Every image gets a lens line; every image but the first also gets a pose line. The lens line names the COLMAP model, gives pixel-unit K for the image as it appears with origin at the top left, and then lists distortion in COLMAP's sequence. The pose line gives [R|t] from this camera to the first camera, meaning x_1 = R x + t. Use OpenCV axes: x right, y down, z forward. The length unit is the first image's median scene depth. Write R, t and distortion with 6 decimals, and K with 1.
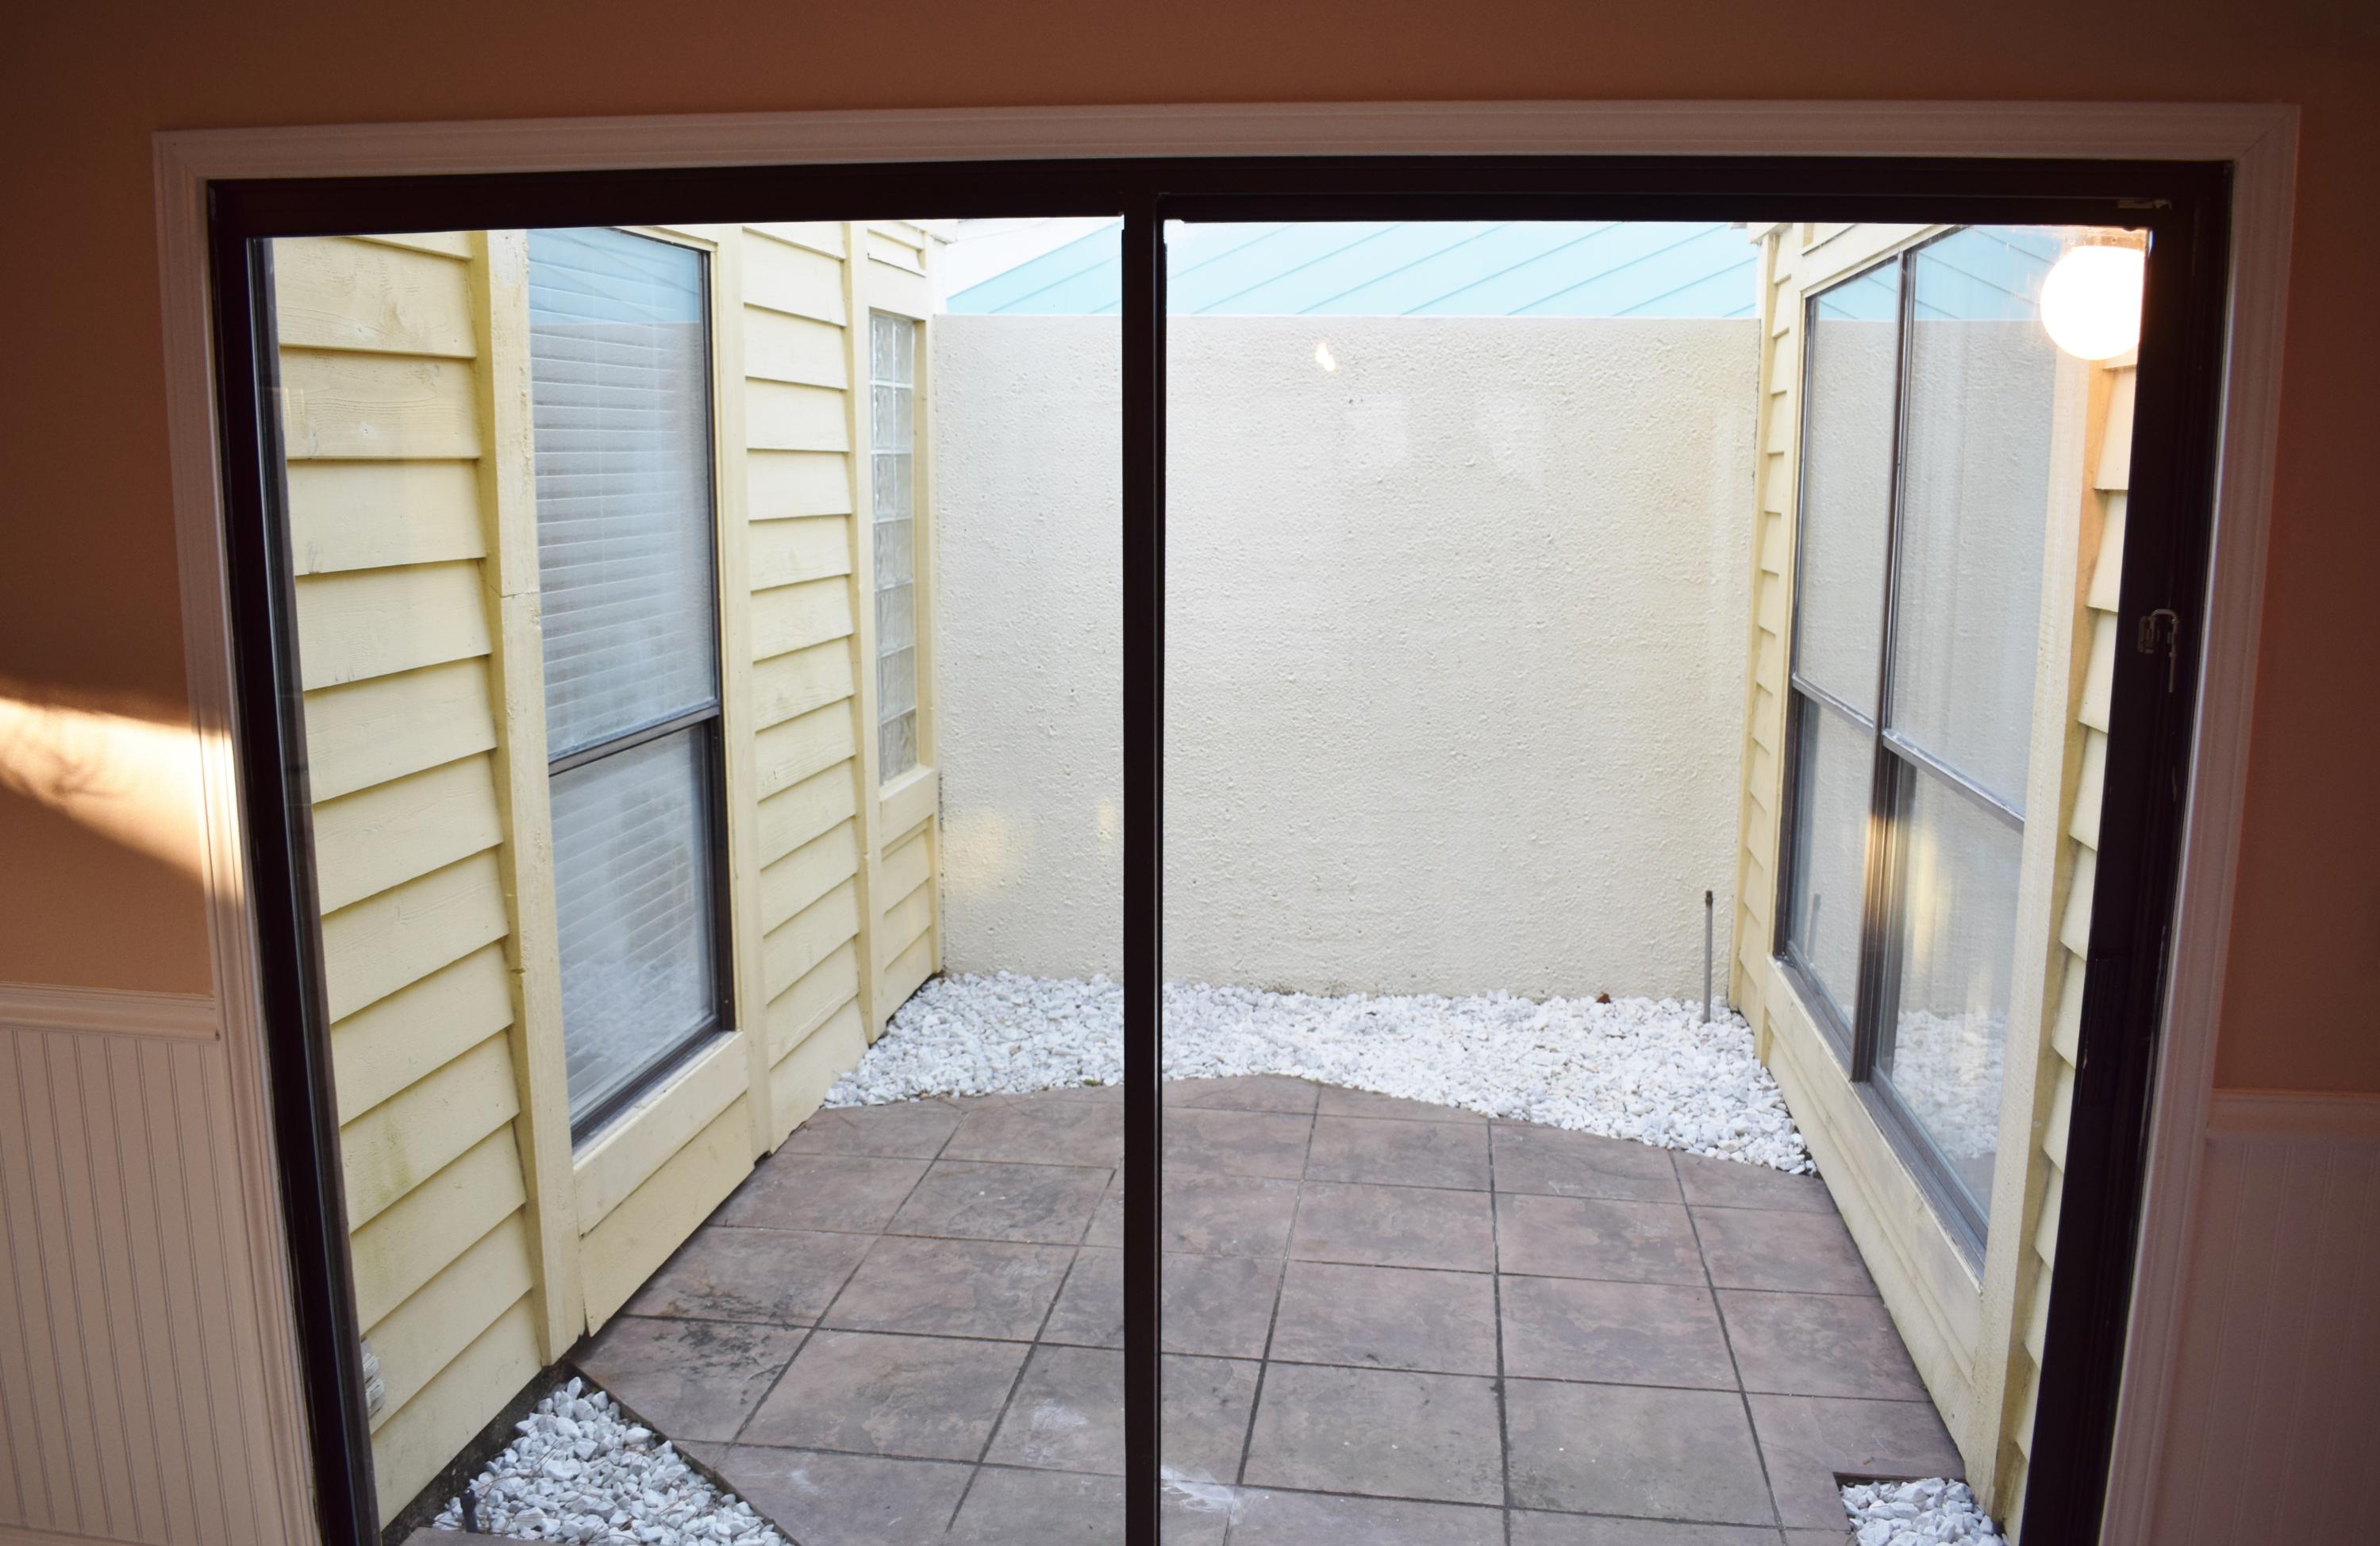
lens RADIAL K [[1902.6, 0, 1190.8], [0, 1902.6, 790.7], [0, 0, 1]] dist [-0.082488, -0.004661]
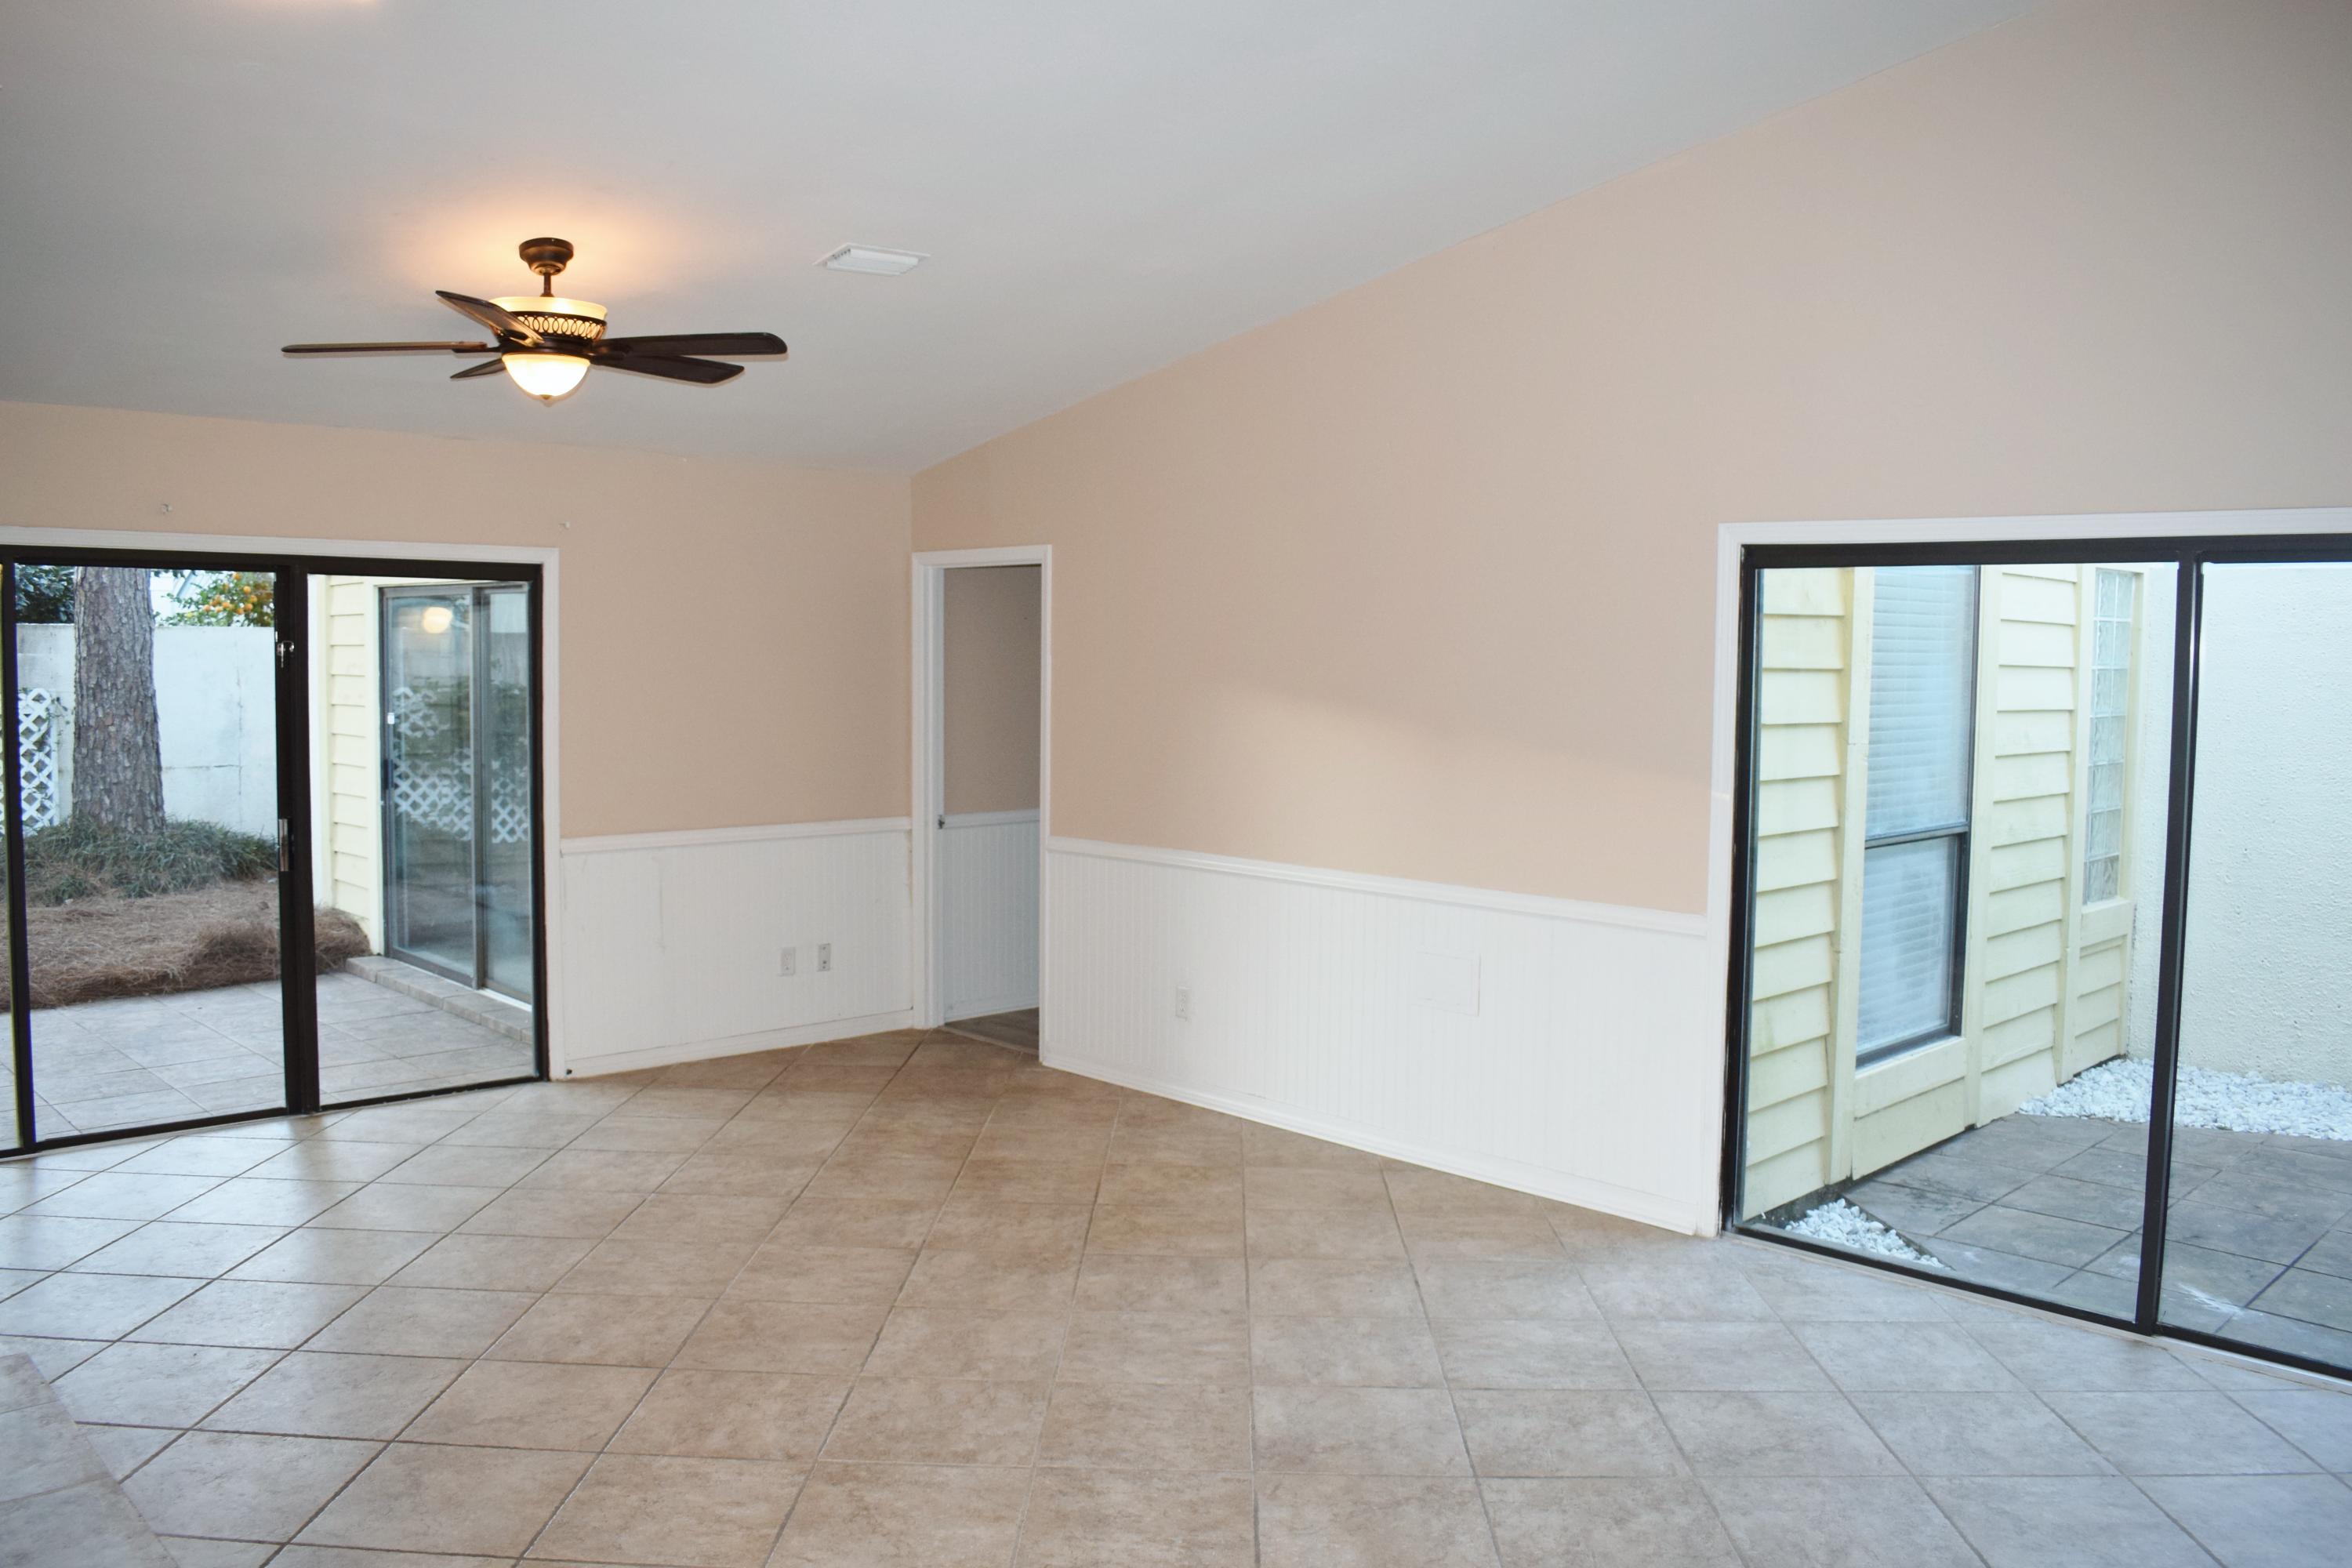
lens RADIAL K [[1830.6, 0, 1167.6], [0, 1830.6, 791.3], [0, 0, 1]] dist [-0.100288, 0.019191]
pose [[0.780655, 0.050623, -0.622909, 0.181574], [-0.114023, 0.991522, -0.062318, 0.108483], [0.614473, 0.119675, 0.779808, -0.658766]]
